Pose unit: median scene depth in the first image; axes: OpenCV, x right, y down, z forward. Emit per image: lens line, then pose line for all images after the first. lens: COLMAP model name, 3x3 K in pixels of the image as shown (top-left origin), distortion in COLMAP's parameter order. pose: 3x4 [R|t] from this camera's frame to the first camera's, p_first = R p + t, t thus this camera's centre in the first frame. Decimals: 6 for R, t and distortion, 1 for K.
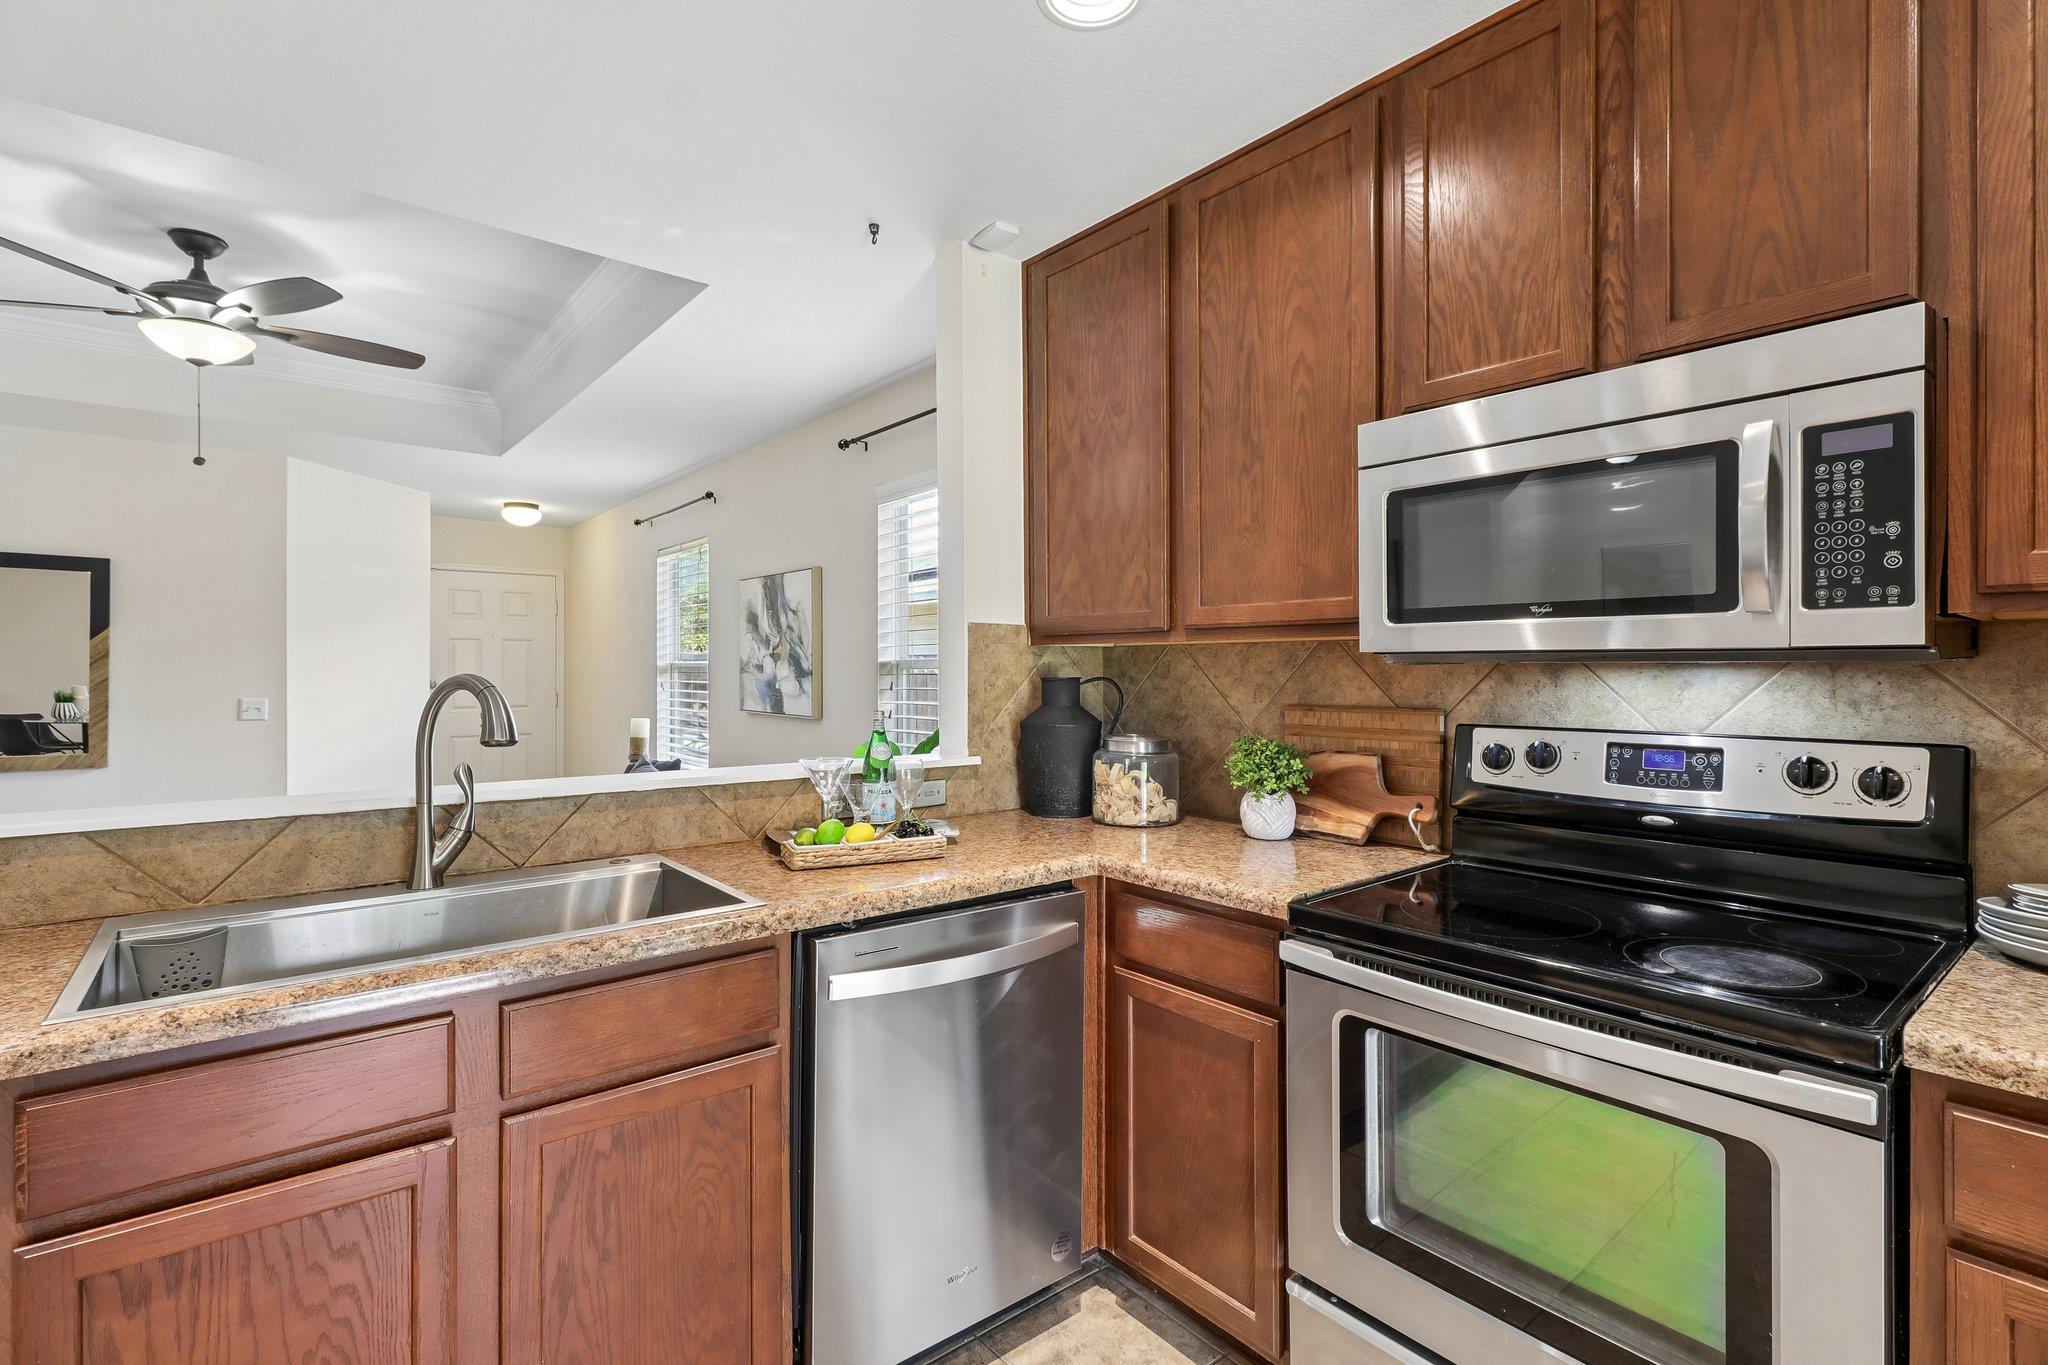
lens RADIAL K [[955.8, 0, 1025.0], [0, 955.8, 666.7], [0, 0, 1]] dist [0.001994, 0.000005]
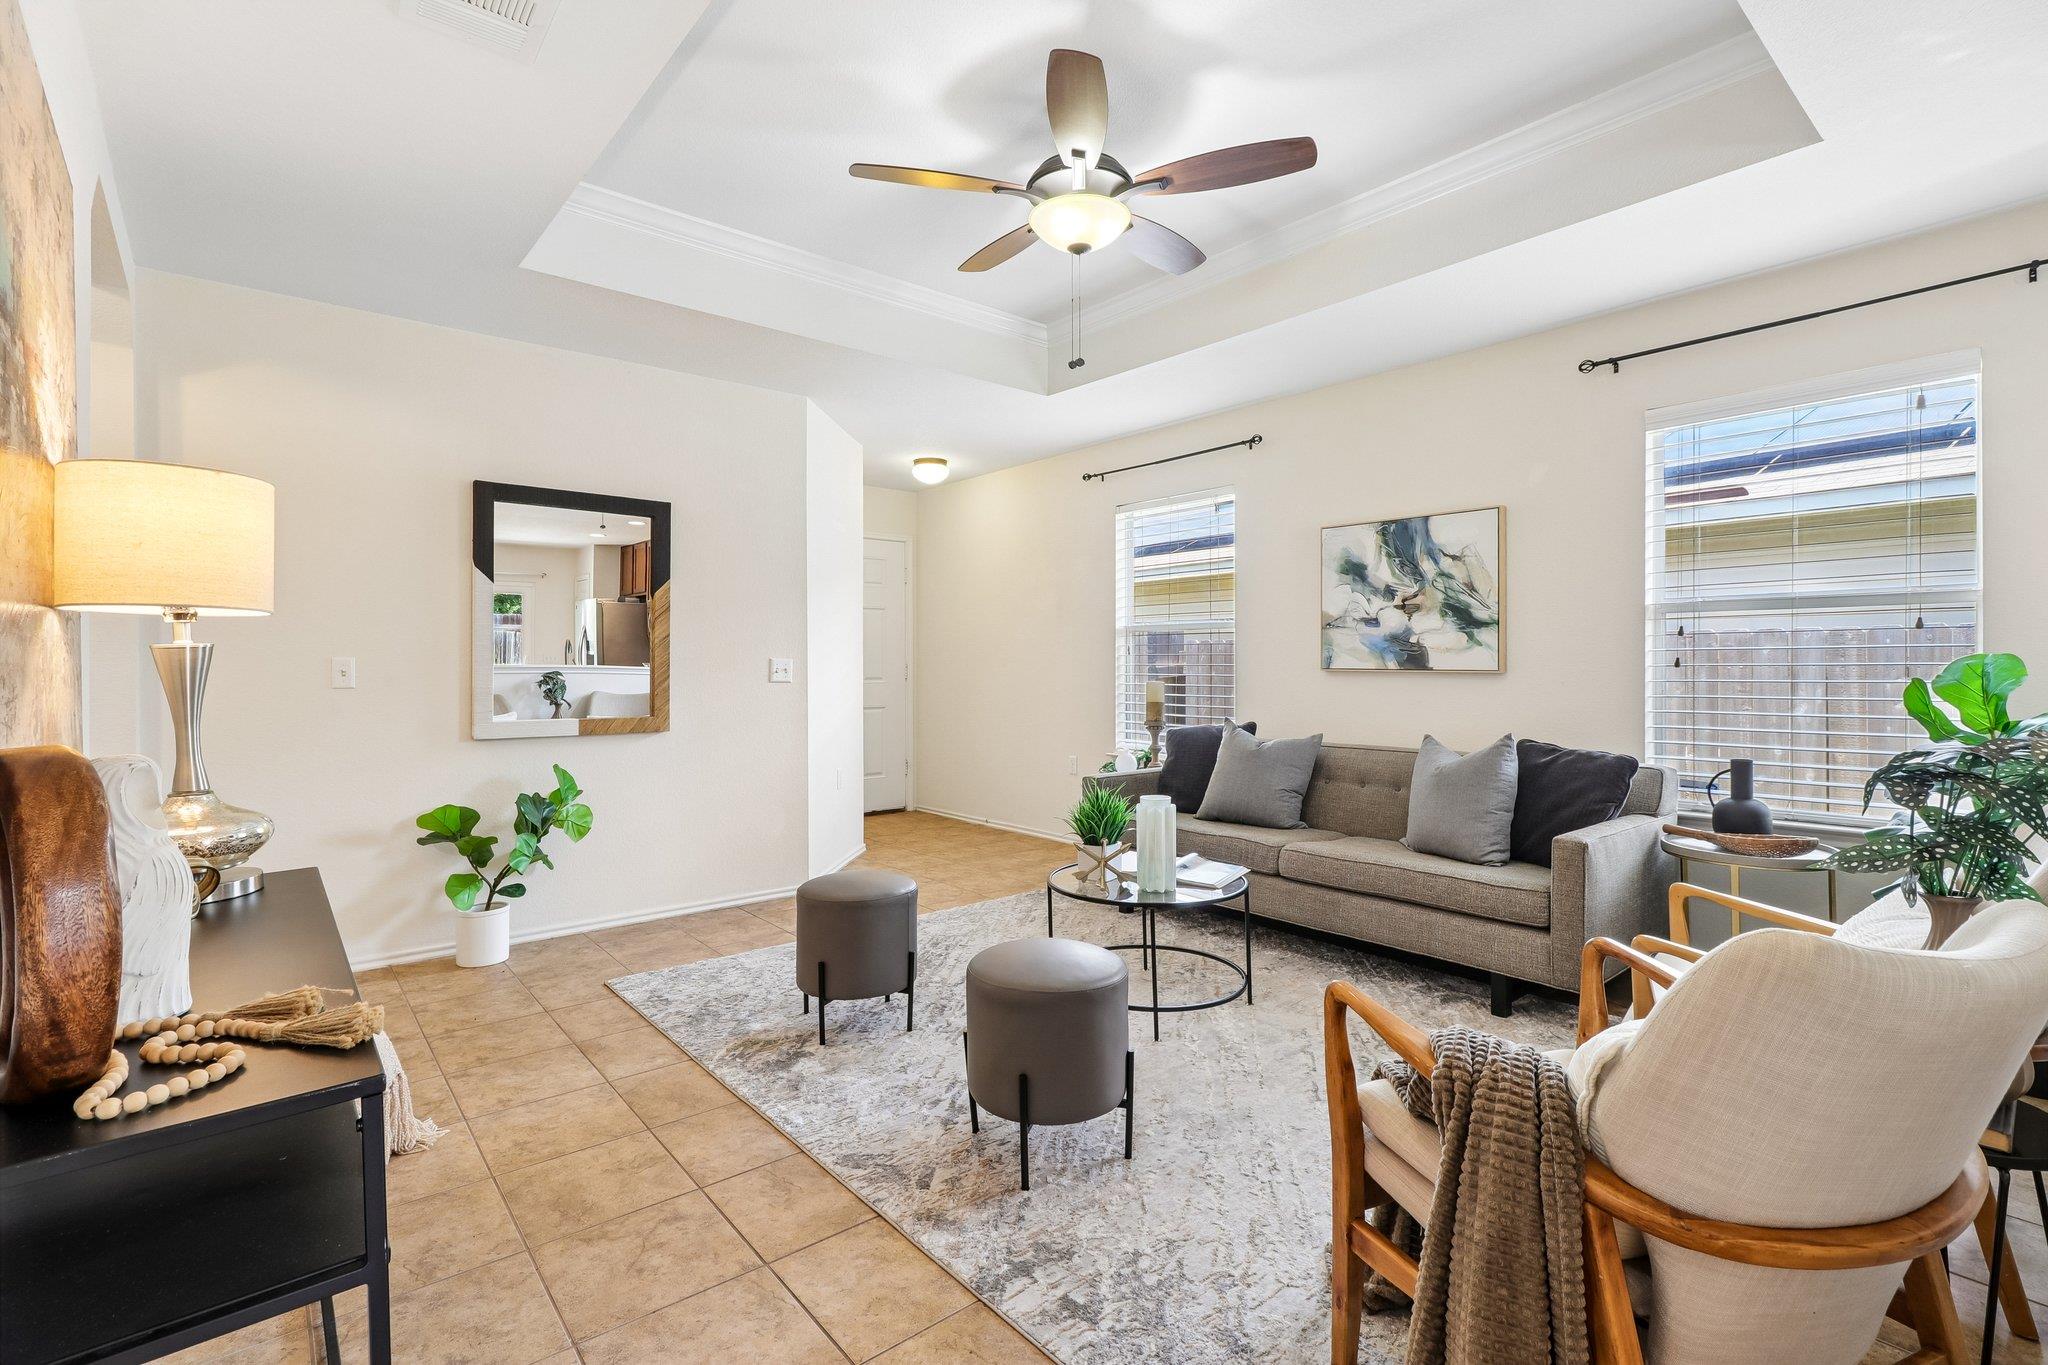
lens RADIAL K [[947.8, 0, 1025.6], [0, 947.8, 666.5], [0, 0, 1]] dist [0.003101, 0.000014]
pose [[0.999917, -0.002962, 0.012502, -1.274786], [0.002894, 0.999981, 0.005481, 0.079014], [-0.012518, -0.005445, 0.999907, 0.187408]]
